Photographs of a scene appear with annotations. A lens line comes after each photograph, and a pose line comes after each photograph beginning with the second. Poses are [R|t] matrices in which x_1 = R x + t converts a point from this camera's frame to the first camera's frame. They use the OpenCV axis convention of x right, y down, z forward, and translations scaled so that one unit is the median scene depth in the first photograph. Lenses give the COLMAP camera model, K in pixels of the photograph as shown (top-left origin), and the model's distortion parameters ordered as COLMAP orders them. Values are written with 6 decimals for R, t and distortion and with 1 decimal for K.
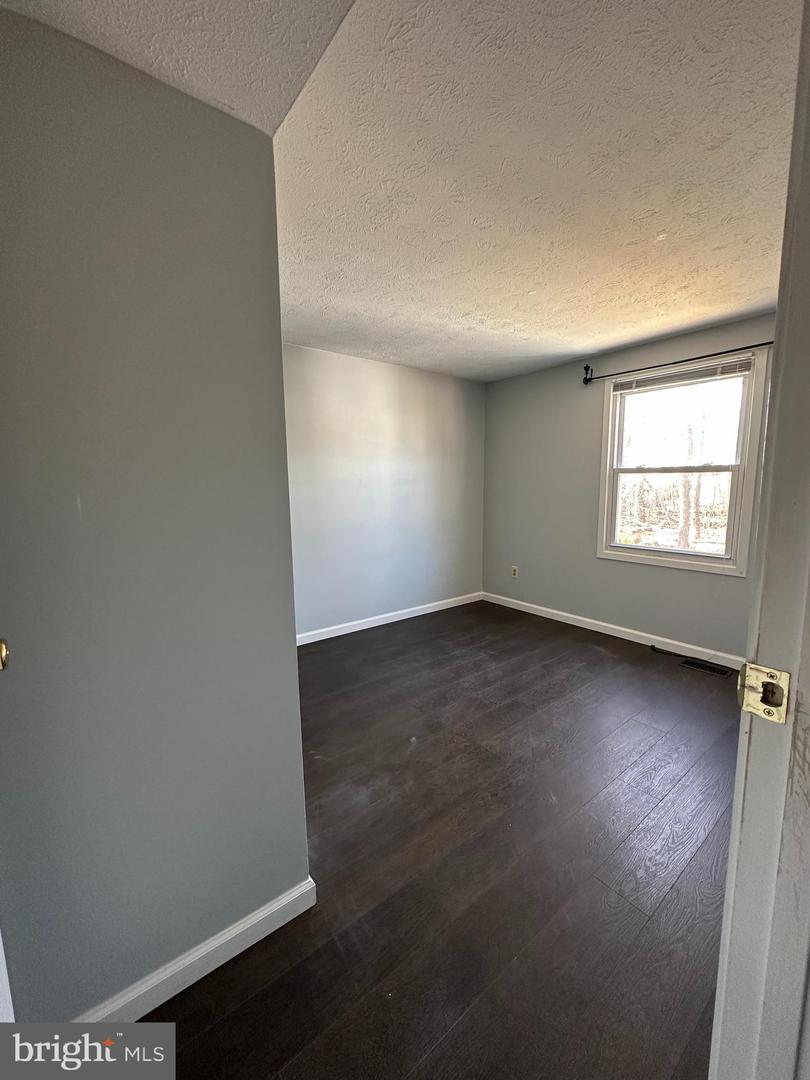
lens RADIAL K [[432.4, 0, 407.3], [0, 432.4, 538.9], [0, 0, 1]] dist [0.000547, 0.000383]
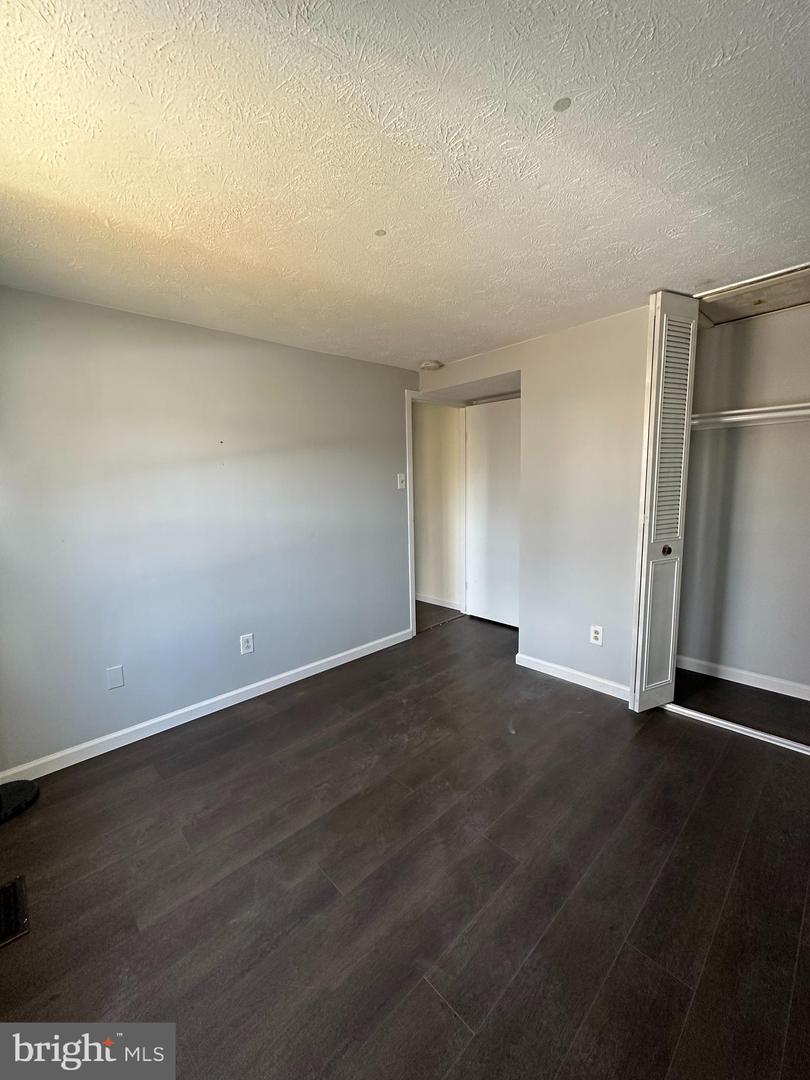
lens RADIAL K [[432.4, 0, 407.3], [0, 432.4, 538.9], [0, 0, 1]] dist [0.000547, 0.000383]
pose [[-0.995698, 0.044077, -0.081499, 0.344270], [0.020791, 0.963457, 0.267055, -0.303198], [0.090292, 0.264212, -0.960229, 1.880125]]
